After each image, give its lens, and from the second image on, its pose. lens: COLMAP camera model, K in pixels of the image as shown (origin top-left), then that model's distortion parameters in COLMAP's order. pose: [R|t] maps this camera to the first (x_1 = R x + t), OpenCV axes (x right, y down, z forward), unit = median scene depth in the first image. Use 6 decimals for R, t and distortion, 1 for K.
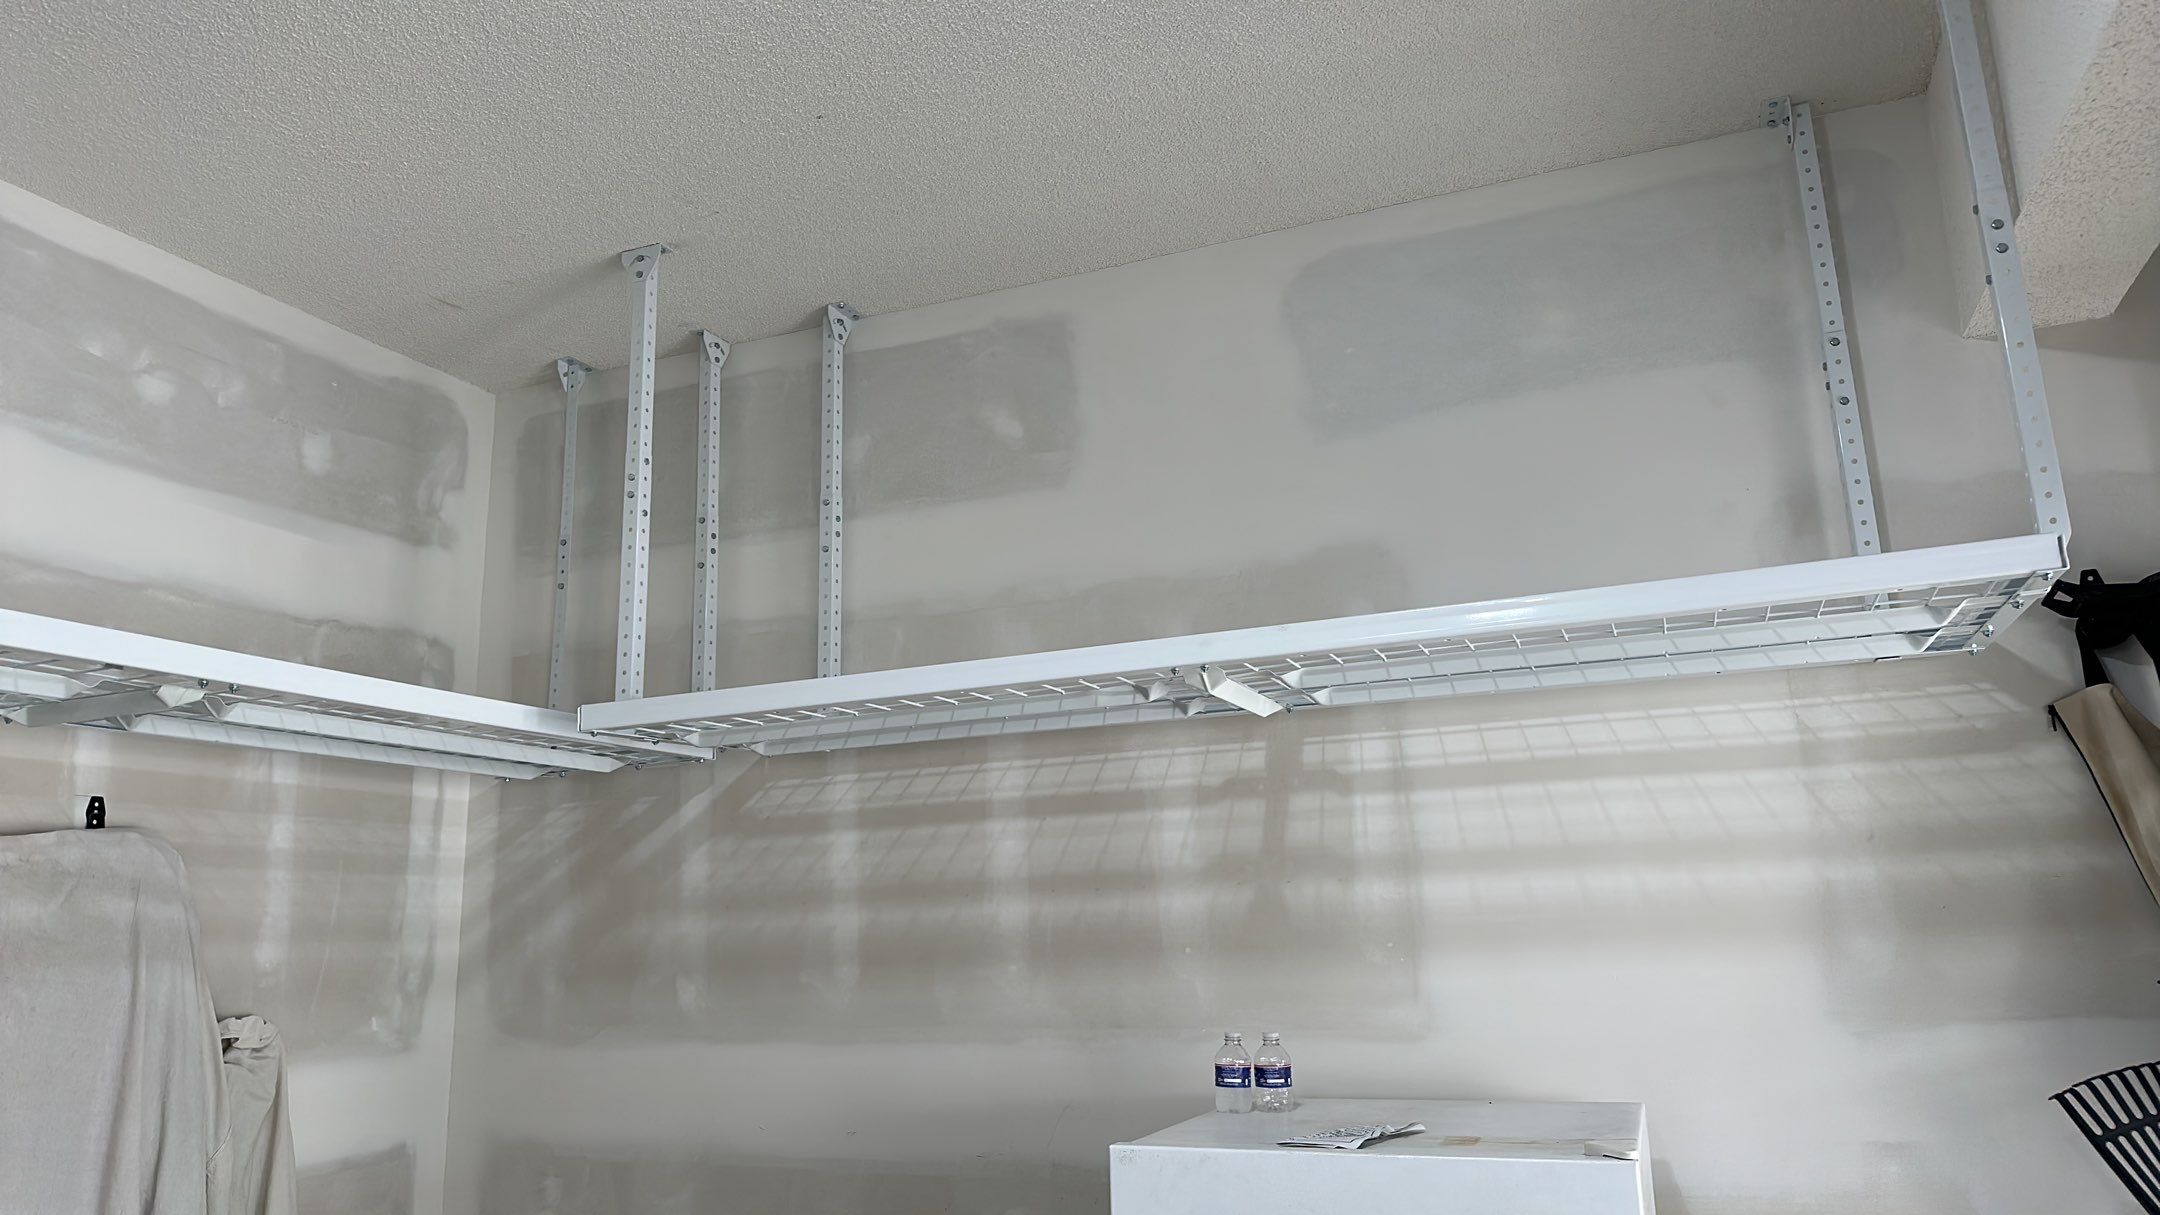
lens RADIAL K [[1405.4, 0, 1076.9], [0, 1405.4, 632.4], [0, 0, 1]] dist [0.074385, -0.109587]
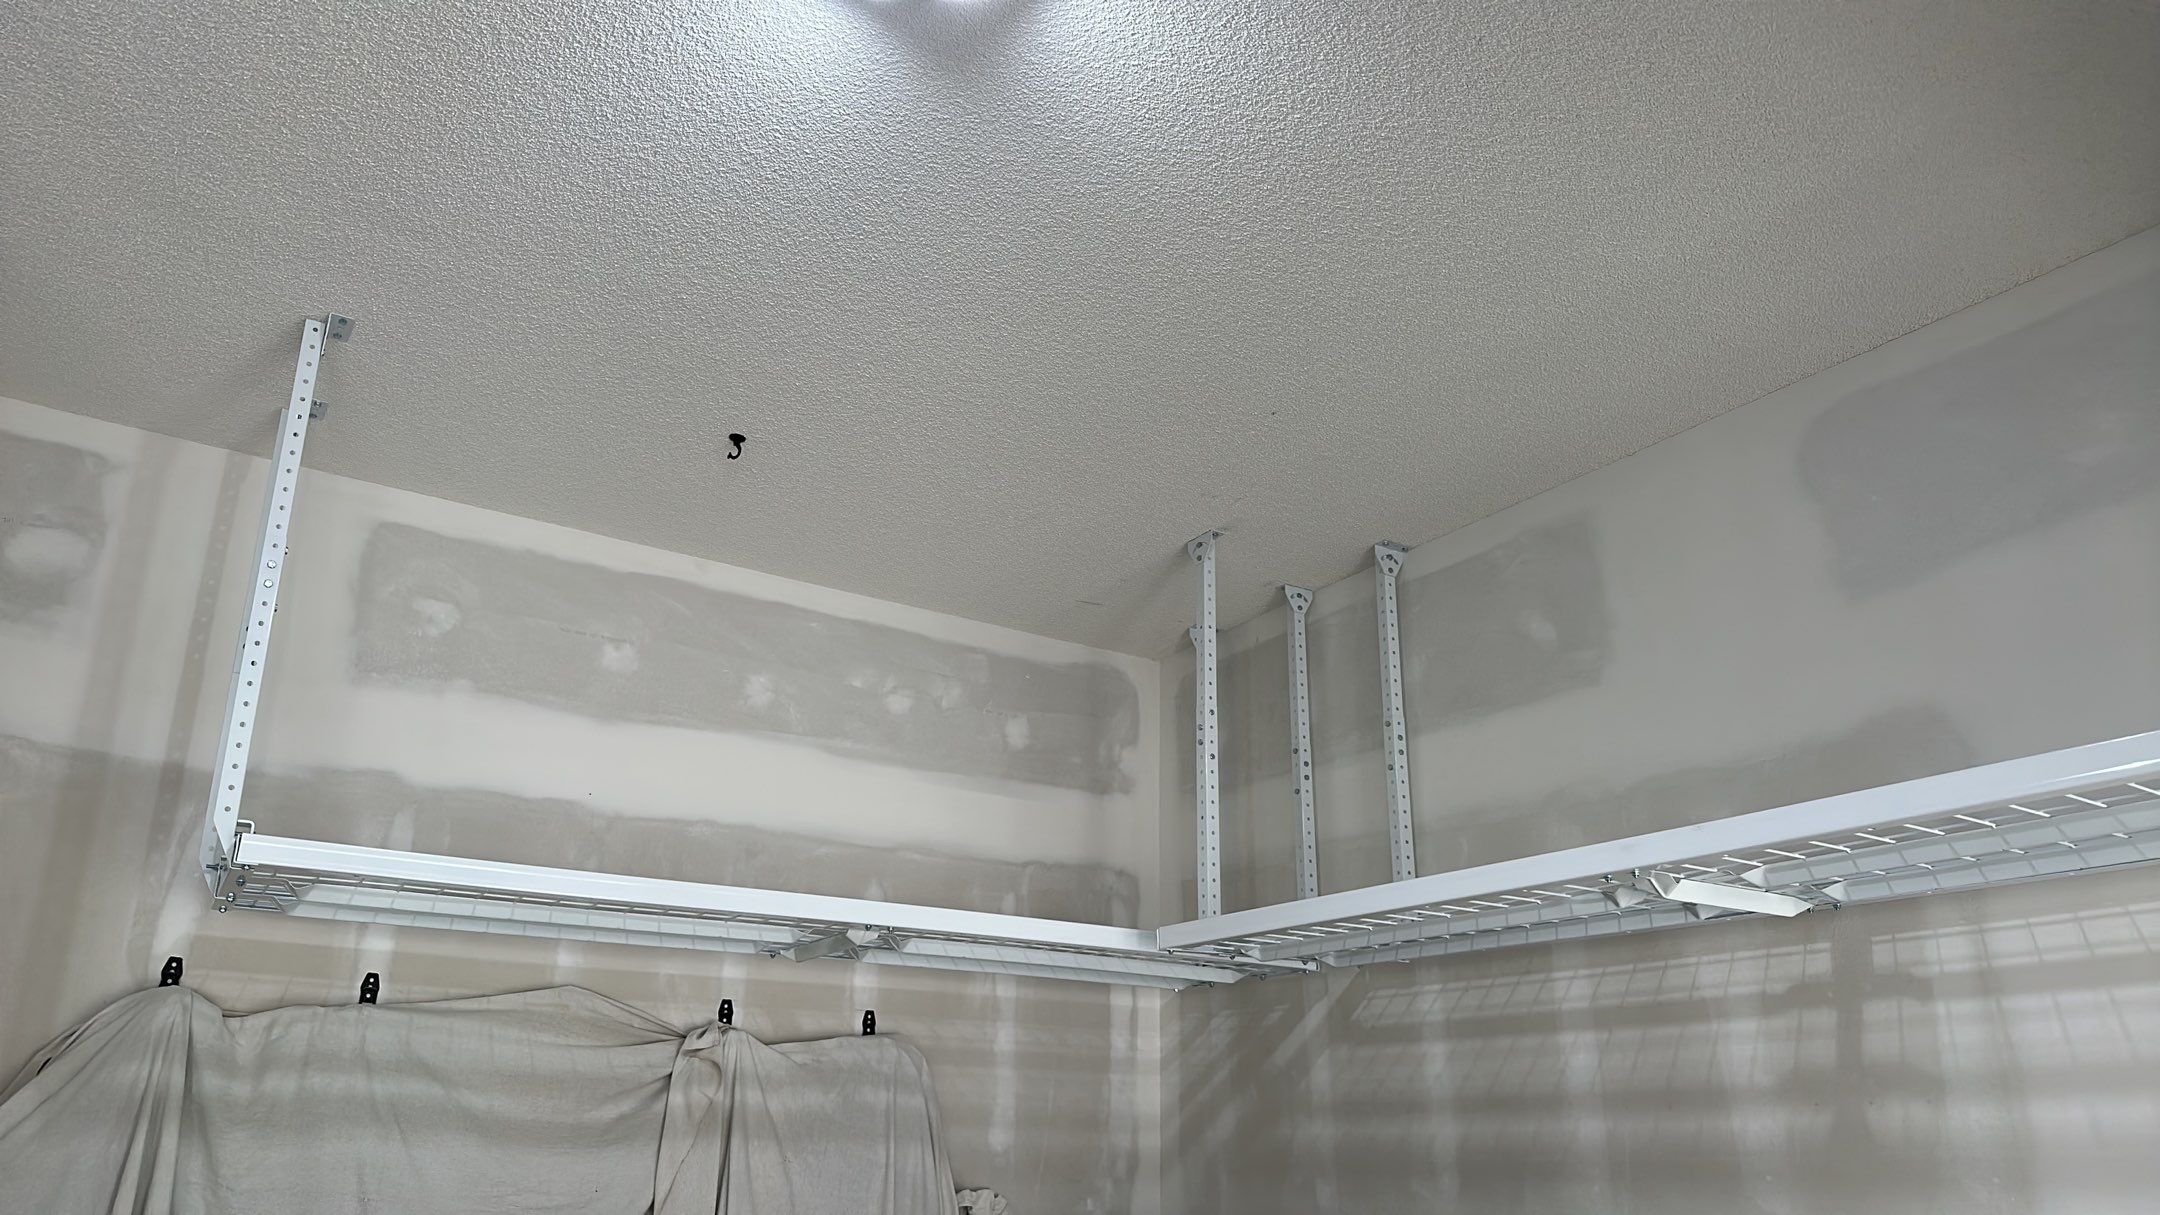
lens RADIAL K [[1405.4, 0, 1076.9], [0, 1405.4, 632.4], [0, 0, 1]] dist [0.074385, -0.109587]
pose [[0.825158, -0.153174, -0.543739, 0.229305], [0.078944, 0.984359, -0.157495, -0.010305], [0.559359, 0.087033, 0.824344, -0.030066]]
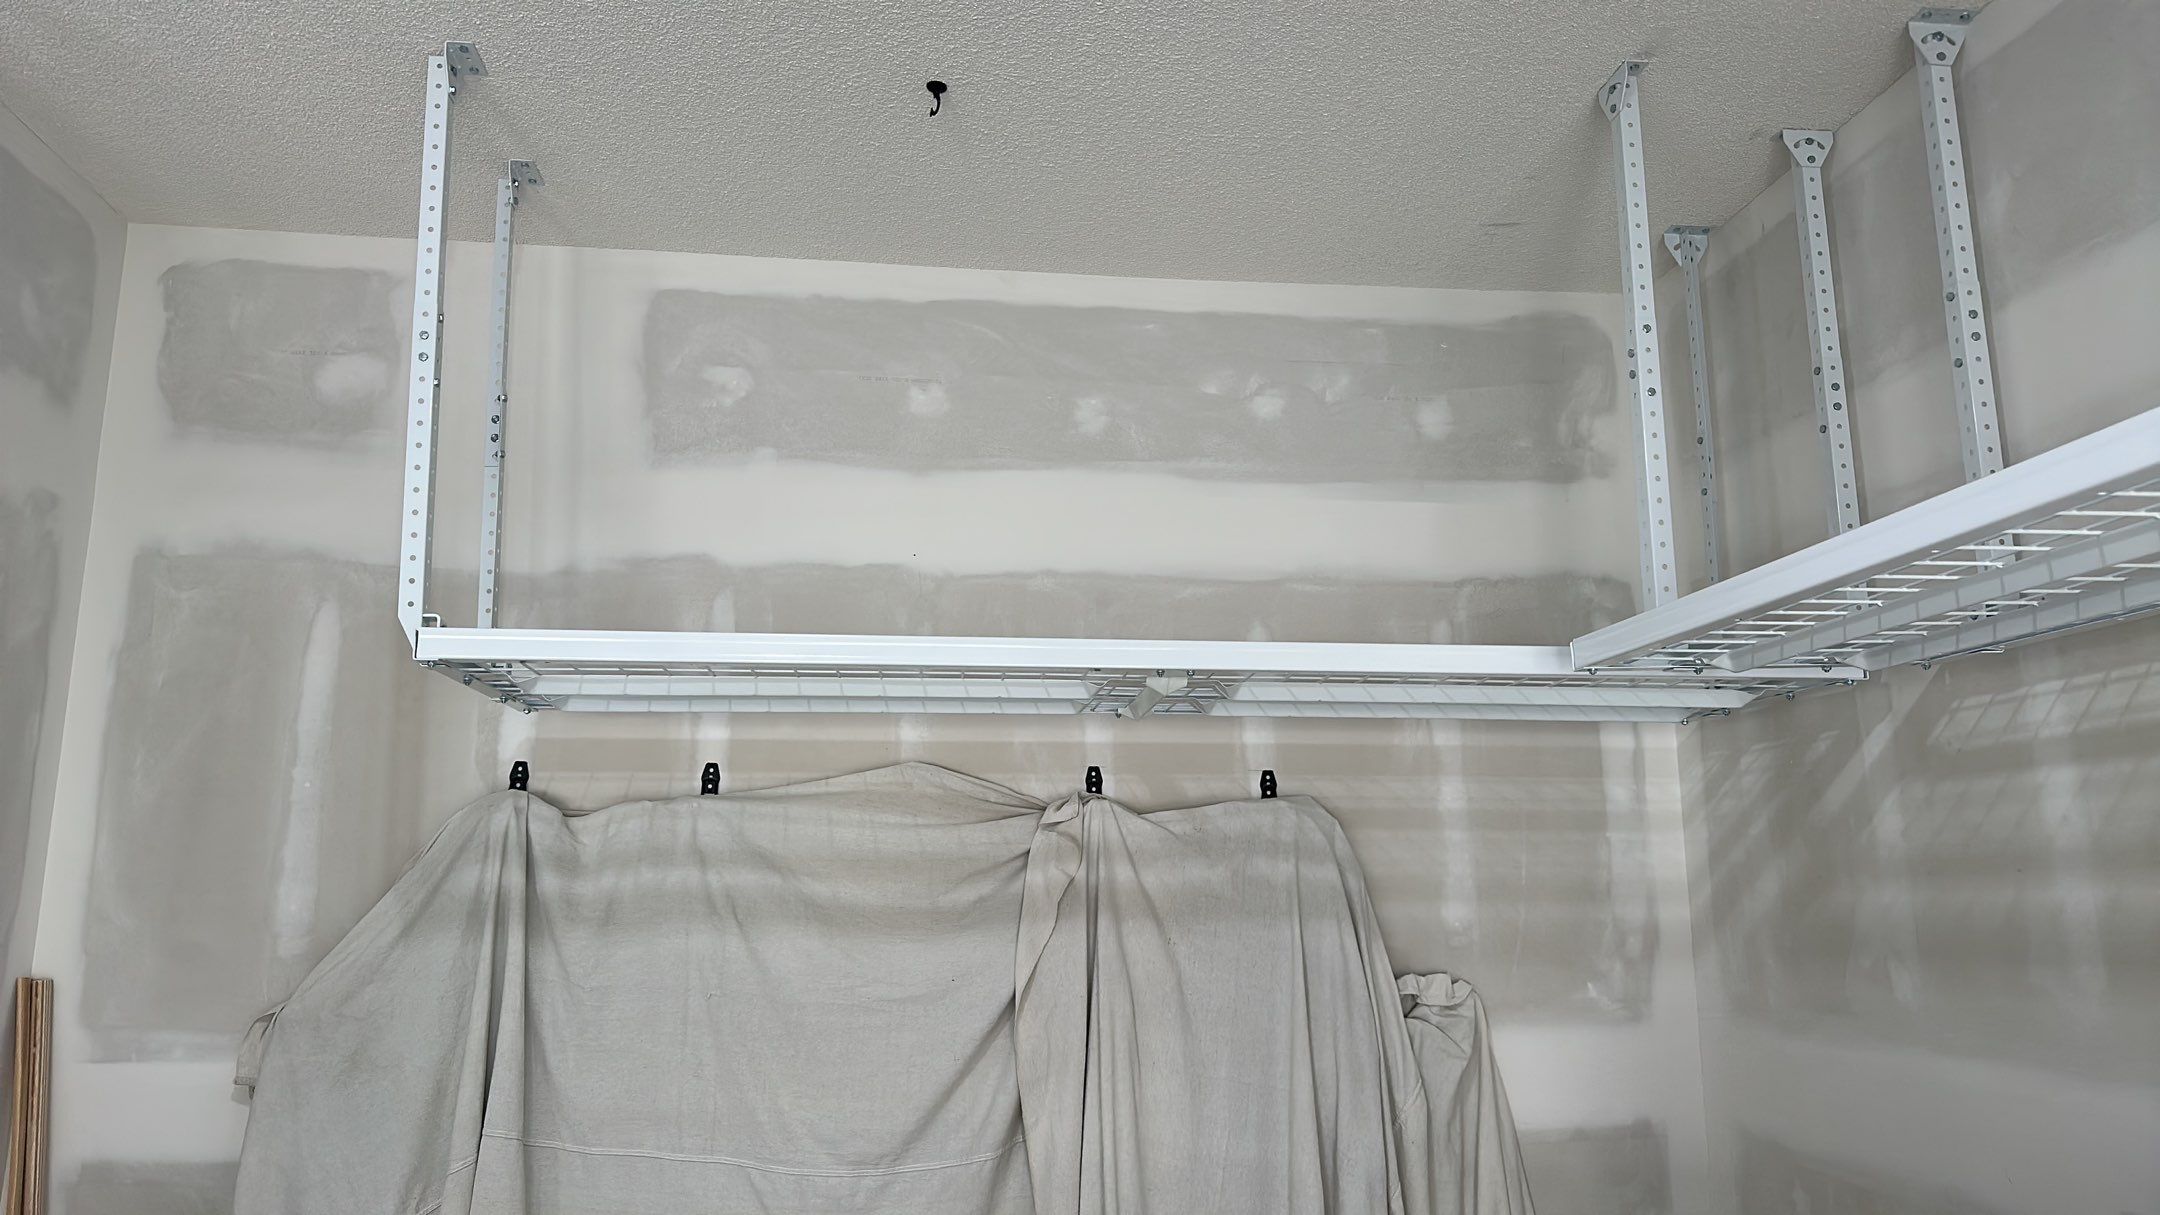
lens RADIAL K [[1429.3, 0, 1082.7], [0, 1429.3, 620.4], [0, 0, 1]] dist [0.125168, -0.148704]
pose [[0.504144, -0.139249, -0.852320, 0.205008], [0.172480, 0.983267, -0.058621, 0.033635], [0.846221, -0.117455, 0.519726, 0.251126]]
